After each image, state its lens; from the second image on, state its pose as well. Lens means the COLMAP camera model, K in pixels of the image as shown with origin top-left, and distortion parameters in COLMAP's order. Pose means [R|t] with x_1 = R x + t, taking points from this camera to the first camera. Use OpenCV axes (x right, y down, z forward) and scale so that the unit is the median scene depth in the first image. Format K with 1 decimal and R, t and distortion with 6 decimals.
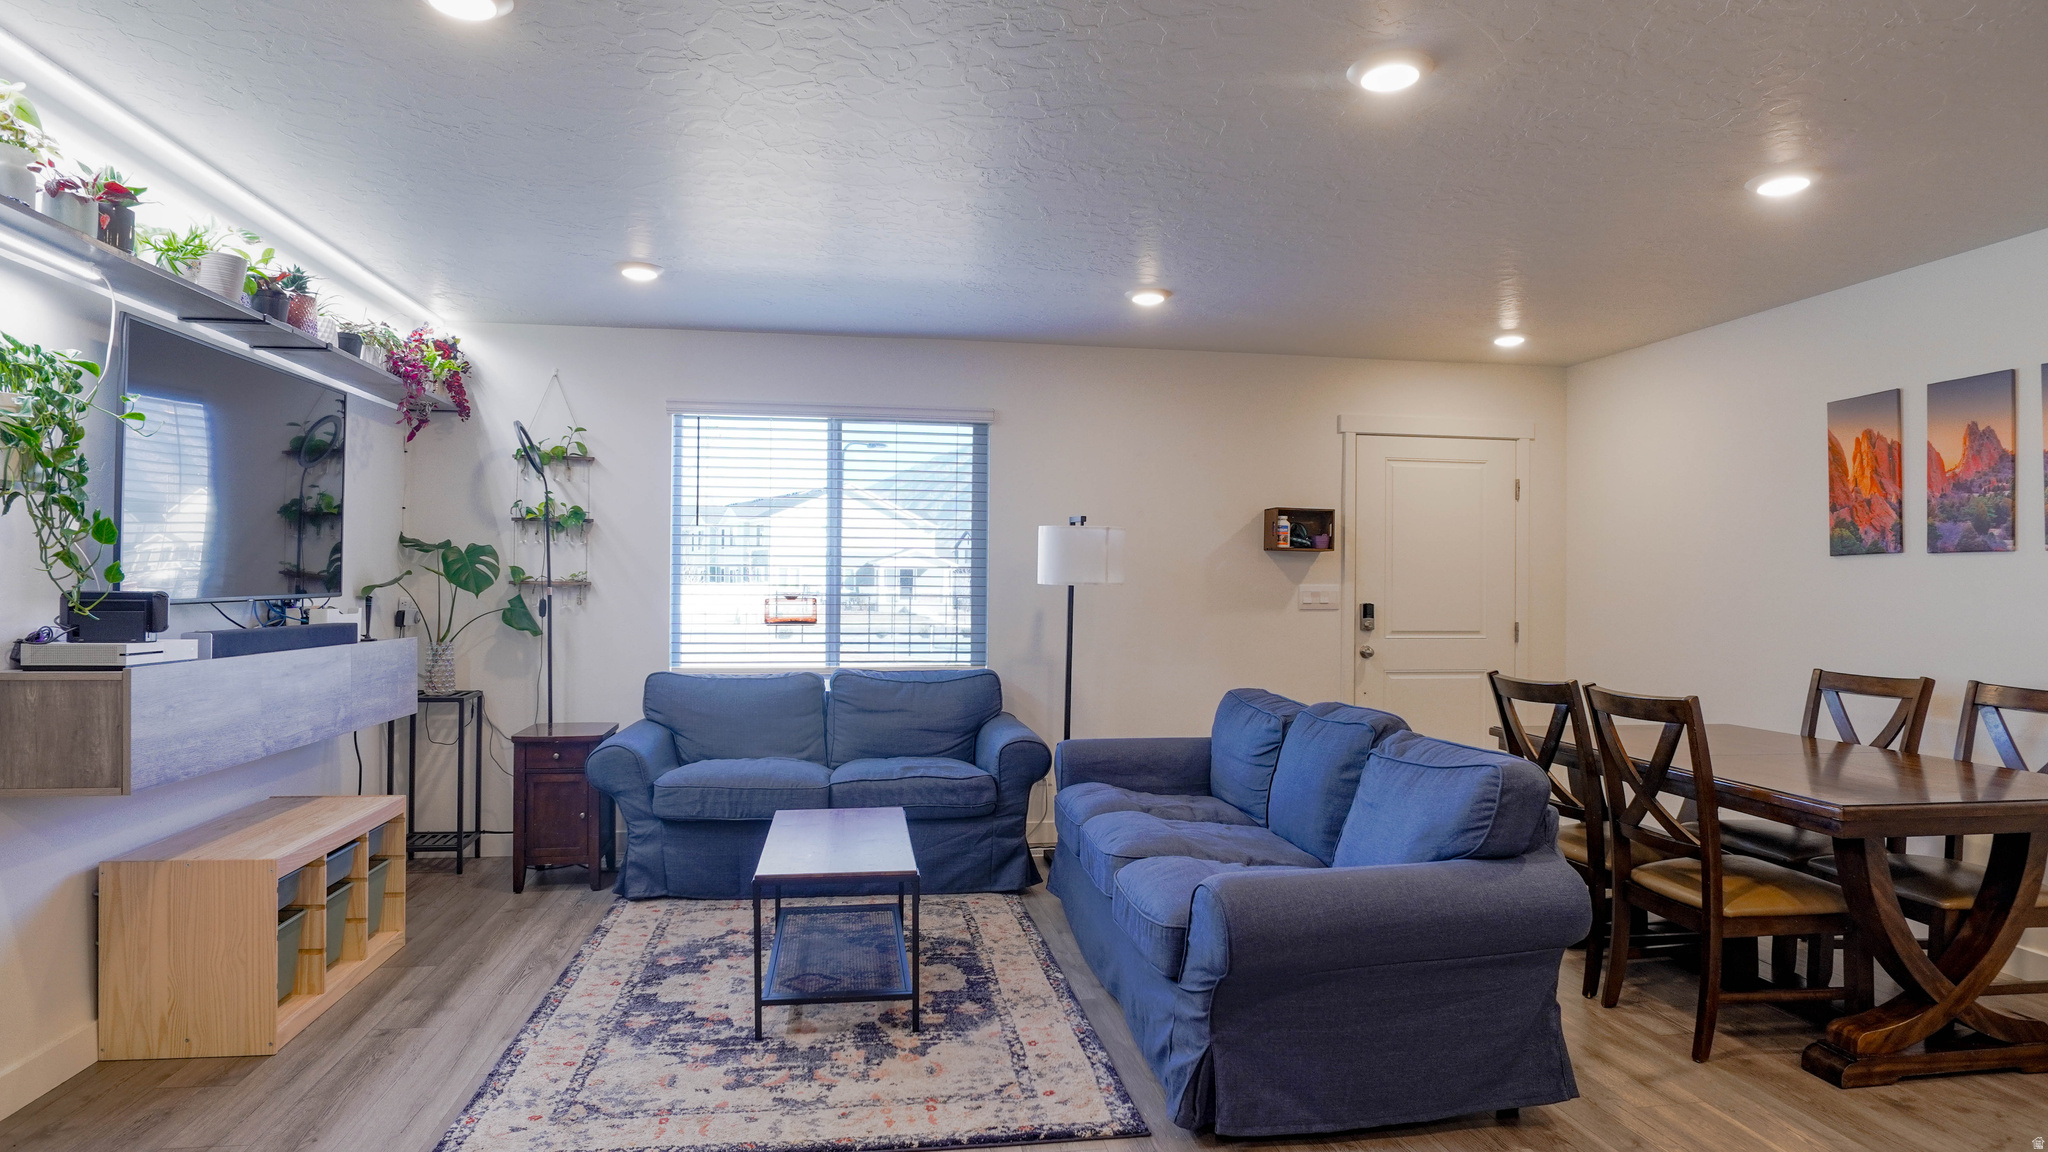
lens RADIAL K [[1106.0, 0, 1023.0], [0, 1106.0, 576.7], [0, 0, 1]] dist [-0.037352, 0.008609]
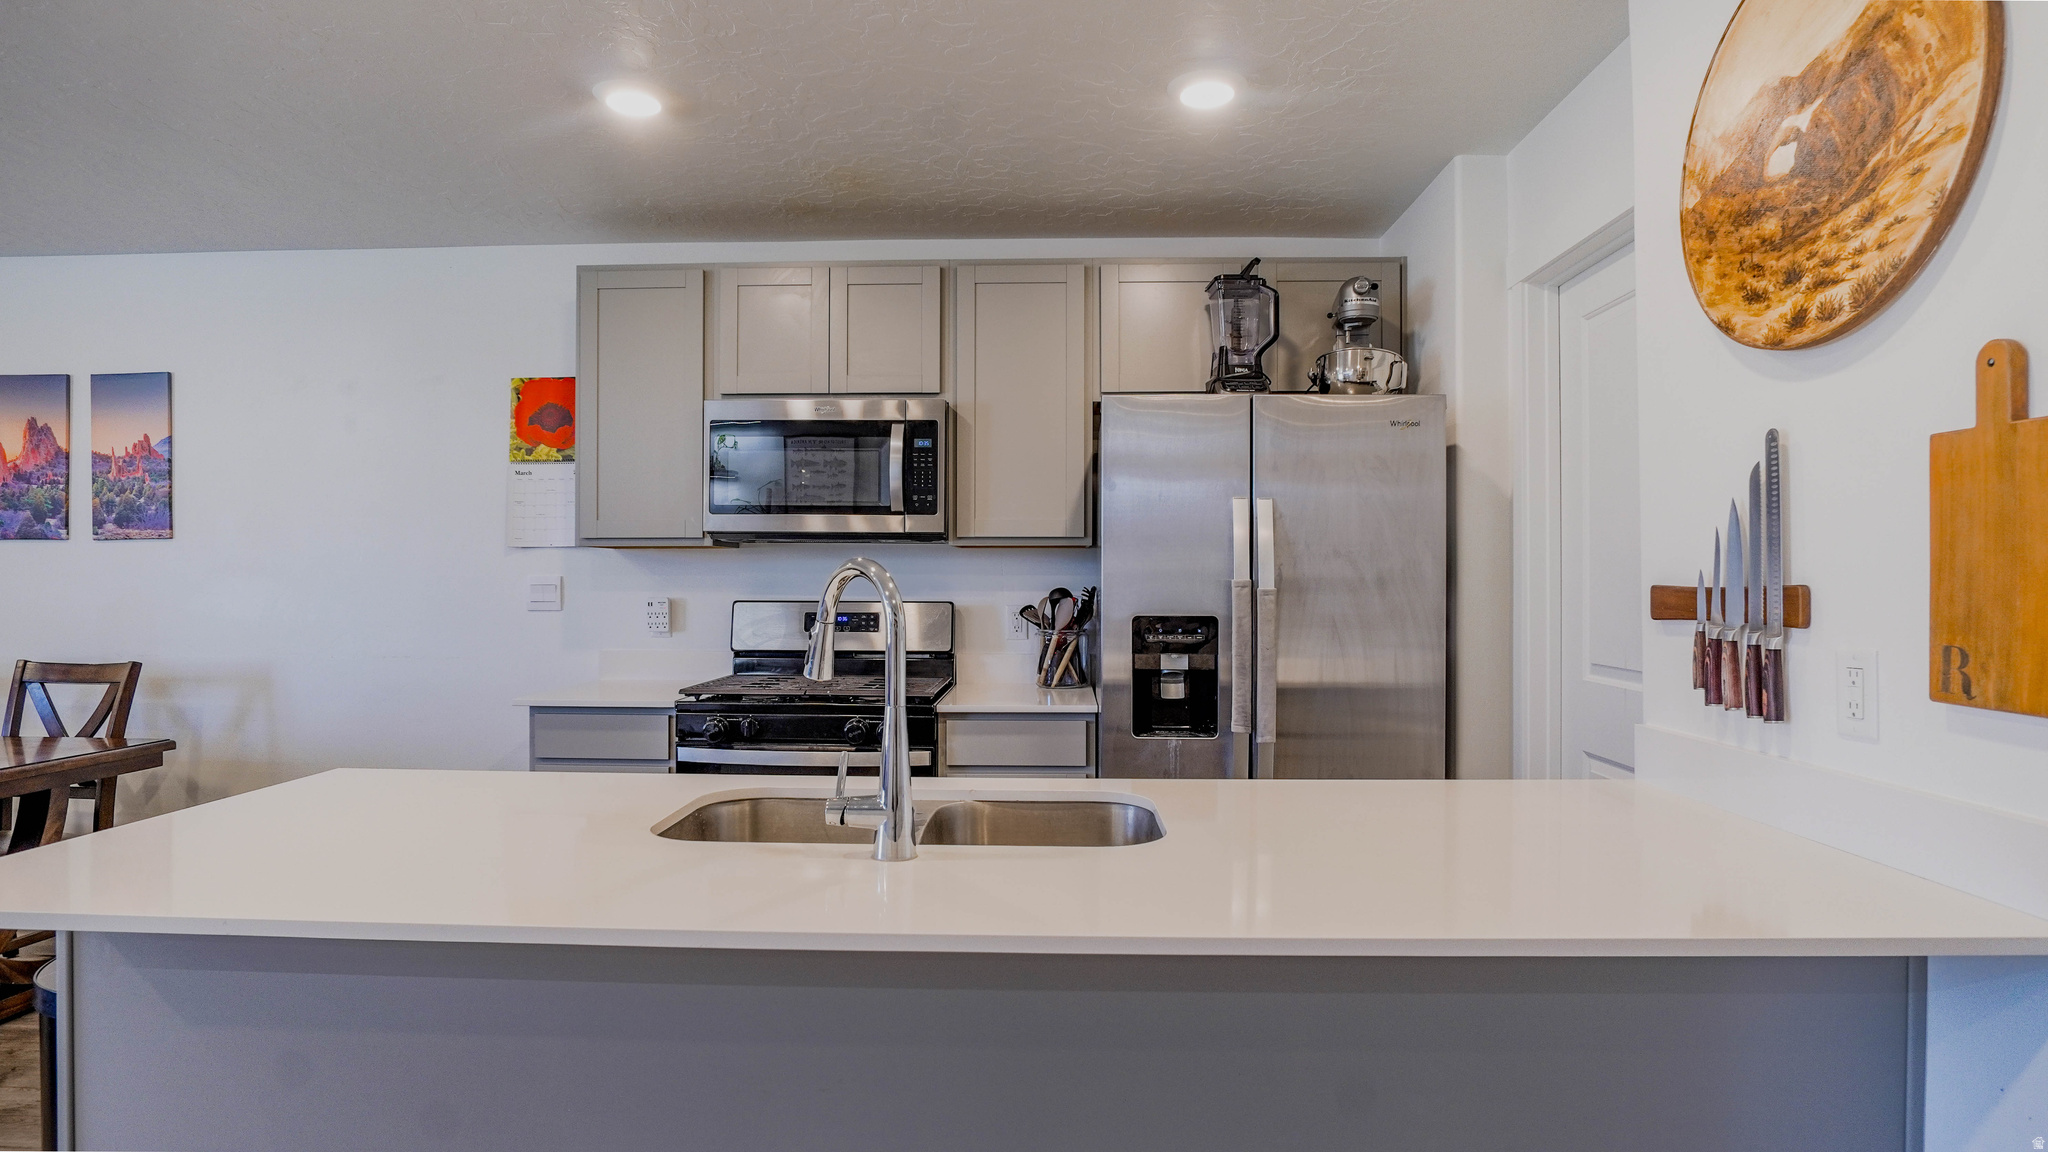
lens RADIAL K [[1106.0, 0, 1018.1], [0, 1106.0, 581.3], [0, 0, 1]] dist [-0.037352, 0.008609]
pose [[0.197081, -0.011671, 0.980318, 0.025571], [-0.006170, 0.999895, 0.013145, -0.001531], [-0.980368, -0.008639, 0.196988, -0.166772]]
